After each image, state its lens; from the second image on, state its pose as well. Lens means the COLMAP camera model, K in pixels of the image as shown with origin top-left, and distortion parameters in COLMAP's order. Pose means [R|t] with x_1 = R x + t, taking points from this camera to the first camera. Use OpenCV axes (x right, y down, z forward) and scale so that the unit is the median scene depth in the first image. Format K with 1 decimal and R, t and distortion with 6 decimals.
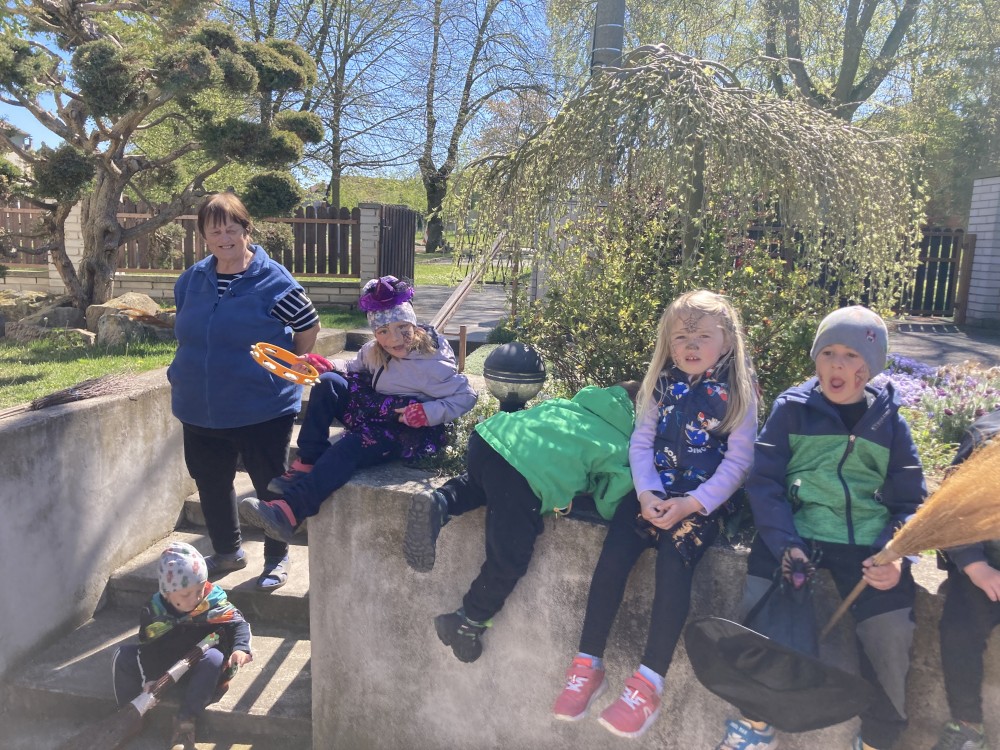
lens RADIAL K [[812.0, 0, 493.0], [0, 812.0, 355.9], [0, 0, 1]] dist [0.039833, -0.027129]
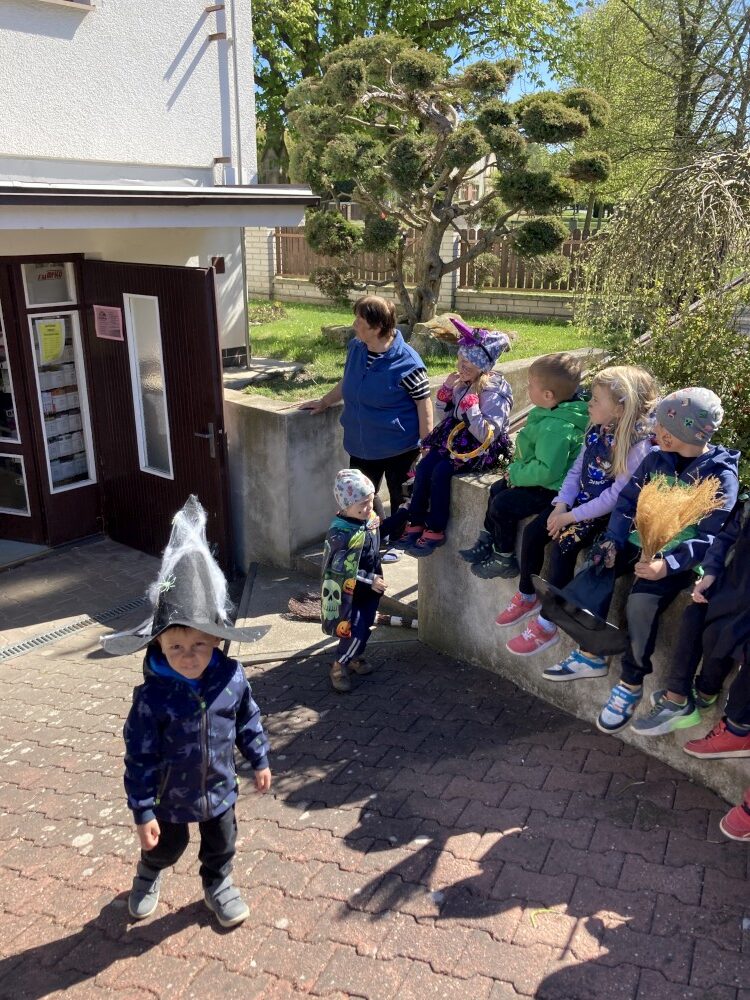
lens RADIAL K [[812.0, 0, 375.0], [0, 812.0, 500.0], [0, 0, 1]] dist [0.039833, -0.027129]
pose [[0.793531, 0.172266, -0.583638, 0.581996], [-0.060918, 0.976765, 0.205475, -0.093992], [0.605473, -0.127496, 0.785587, -0.288204]]
